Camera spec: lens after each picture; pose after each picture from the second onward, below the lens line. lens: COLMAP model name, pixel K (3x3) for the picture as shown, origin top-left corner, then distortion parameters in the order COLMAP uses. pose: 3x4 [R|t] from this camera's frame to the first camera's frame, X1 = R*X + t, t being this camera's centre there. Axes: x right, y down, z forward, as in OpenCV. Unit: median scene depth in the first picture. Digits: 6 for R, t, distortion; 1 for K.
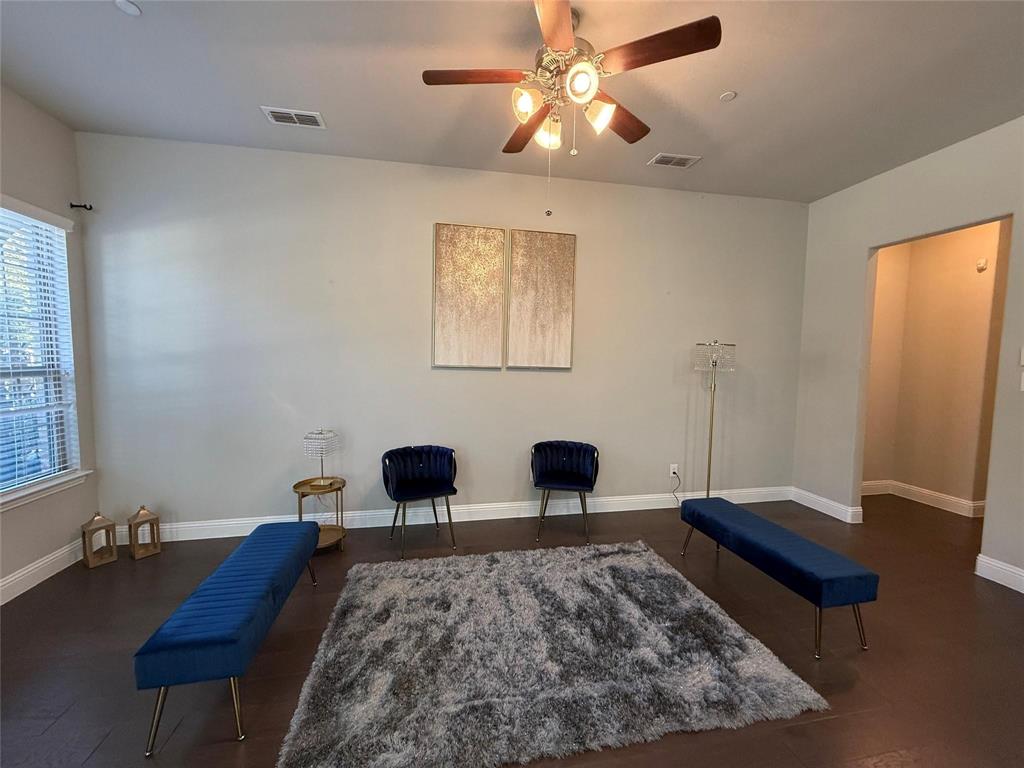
lens RADIAL K [[406.3, 0, 512.0], [0, 406.3, 384.0], [0, 0, 1]] dist [0.000448, -0.000116]
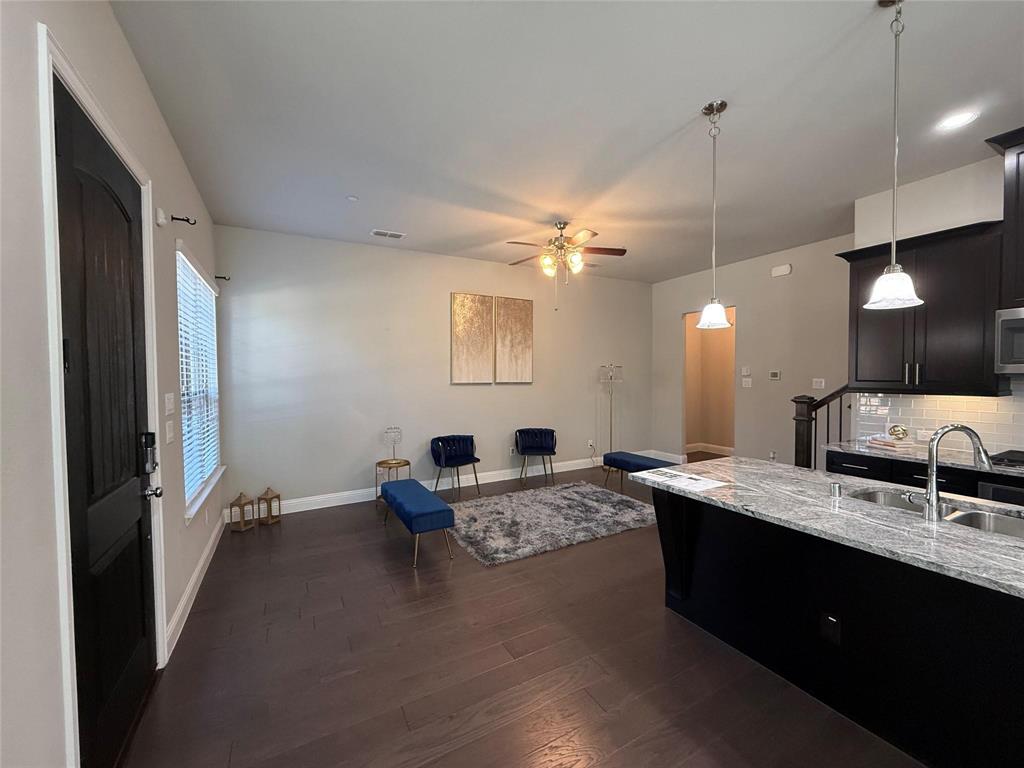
lens RADIAL K [[409.0, 0, 512.0], [0, 409.0, 384.0], [0, 0, 1]] dist [0.000145, 0.000025]
pose [[0.951884, -0.028454, 0.305136, -0.520844], [0.041105, 0.998538, -0.035116, 0.024001], [-0.303691, 0.045968, 0.951661, -0.625453]]
